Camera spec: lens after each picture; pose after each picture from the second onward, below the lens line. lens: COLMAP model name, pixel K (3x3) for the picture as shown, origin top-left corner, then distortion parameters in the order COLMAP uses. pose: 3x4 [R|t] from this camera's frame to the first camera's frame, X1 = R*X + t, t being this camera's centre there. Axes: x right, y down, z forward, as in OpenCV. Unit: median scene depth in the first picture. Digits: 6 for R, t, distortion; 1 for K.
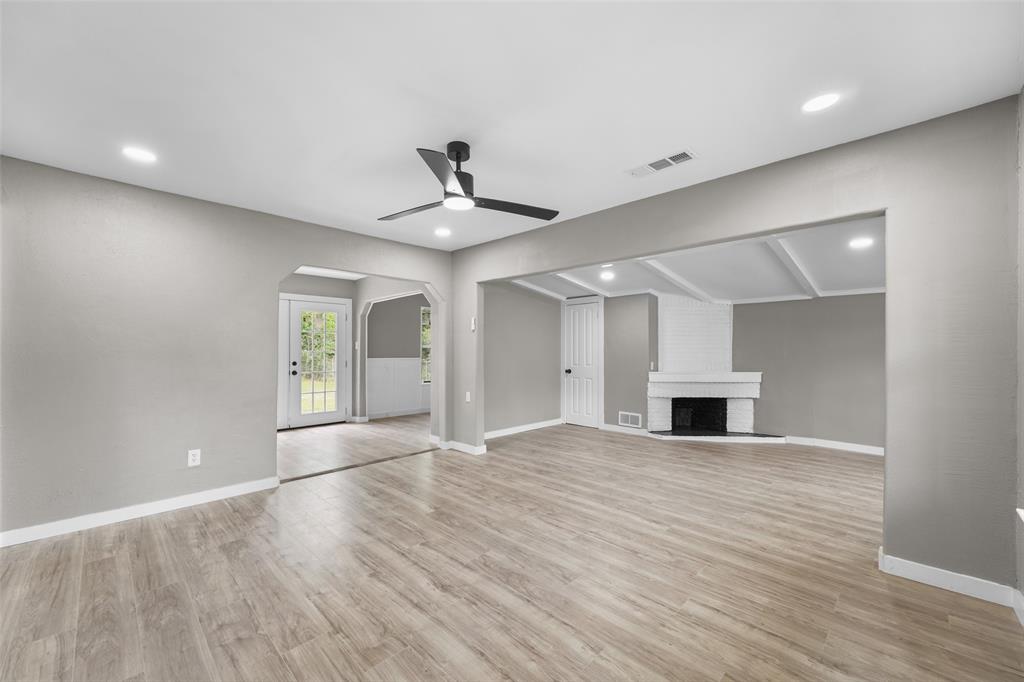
lens RADIAL K [[405.2, 0, 490.1], [0, 405.2, 345.3], [0, 0, 1]] dist [0.001239, -0.000031]
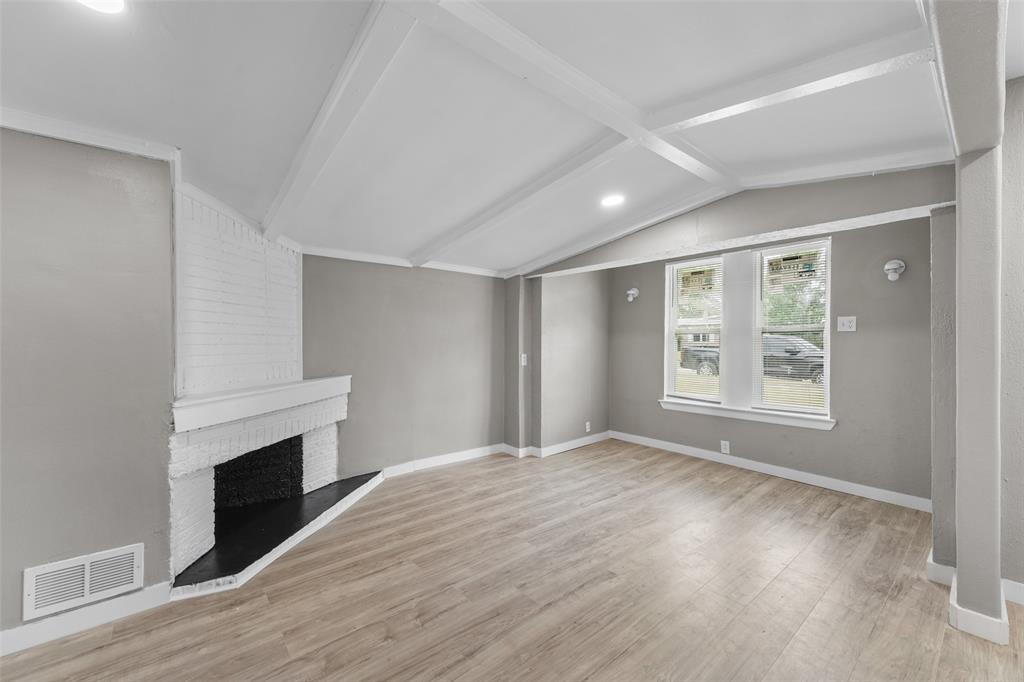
lens RADIAL K [[408.3, 0, 511.8], [0, 408.3, 344.6], [0, 0, 1]] dist [0.000909, -0.000133]
pose [[0.062851, -0.010475, 0.997968, 0.111447], [-0.008490, 0.999903, 0.011030, 0.016419], [-0.997987, -0.009166, 0.062756, 1.017714]]
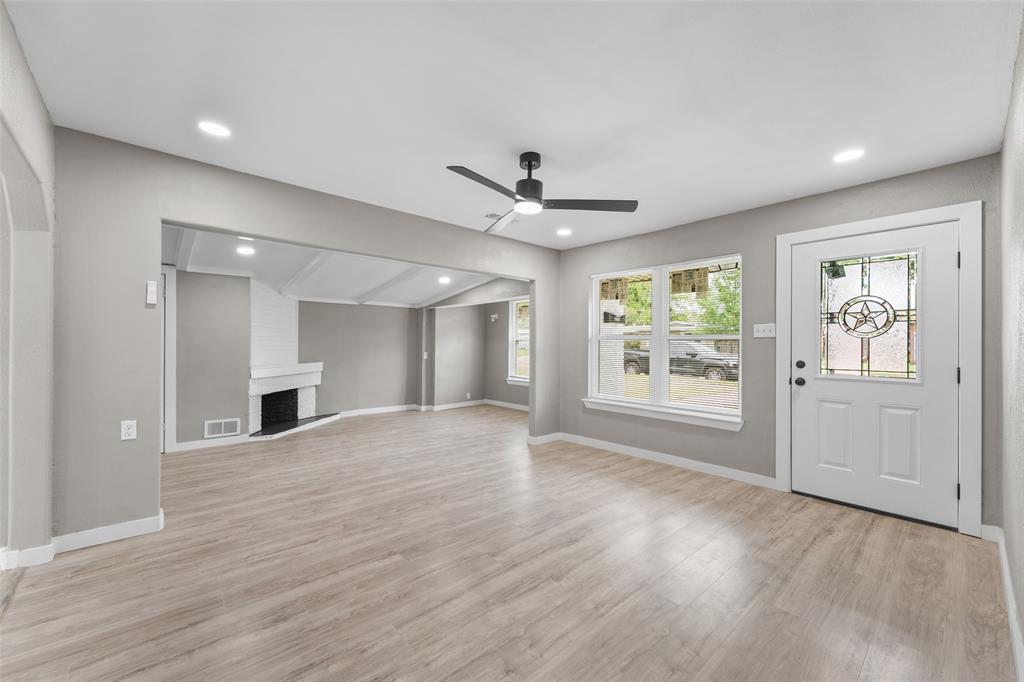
lens RADIAL K [[408.3, 0, 511.8], [0, 408.3, 344.6], [0, 0, 1]] dist [0.000909, -0.000133]
pose [[0.041128, -0.000947, 0.999153, -0.673486], [-0.013839, 0.999903, 0.001517, 0.009616], [-0.999058, -0.013889, 0.041111, 0.579369]]
